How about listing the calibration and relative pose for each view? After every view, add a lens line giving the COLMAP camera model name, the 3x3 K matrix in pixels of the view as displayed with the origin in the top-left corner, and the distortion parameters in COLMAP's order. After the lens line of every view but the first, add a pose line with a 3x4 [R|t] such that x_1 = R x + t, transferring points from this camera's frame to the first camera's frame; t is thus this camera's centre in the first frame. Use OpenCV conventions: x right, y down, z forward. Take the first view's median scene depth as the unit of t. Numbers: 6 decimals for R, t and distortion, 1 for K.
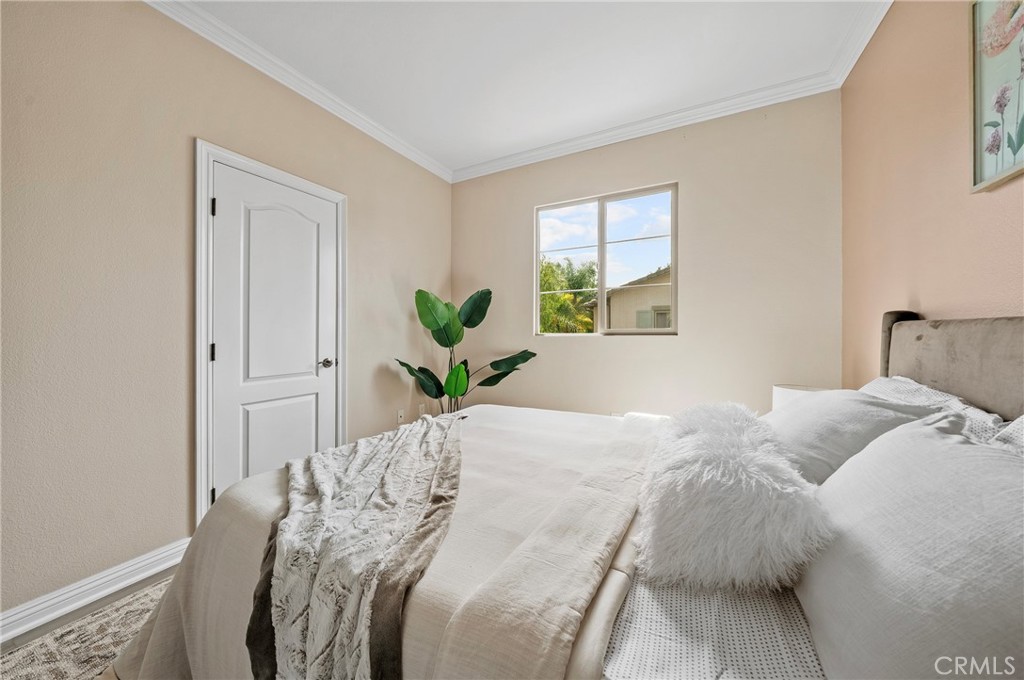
lens RADIAL K [[347.6, 0, 512.0], [0, 347.6, 340.0], [0, 0, 1]] dist [-0.008778, 0.000053]
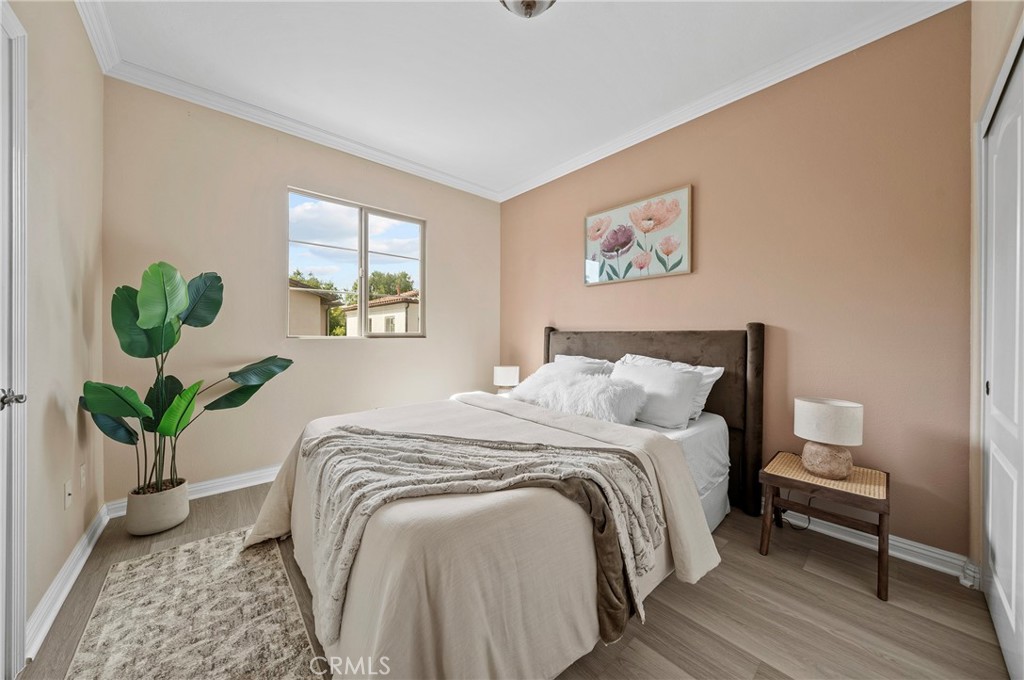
lens RADIAL K [[347.6, 0, 512.0], [0, 347.6, 340.0], [0, 0, 1]] dist [-0.008778, 0.000053]
pose [[0.373614, -0.006774, 0.927559, -0.548672], [0.008825, 0.999954, 0.003748, -0.005709], [-0.927542, 0.006785, 0.373657, 0.186540]]
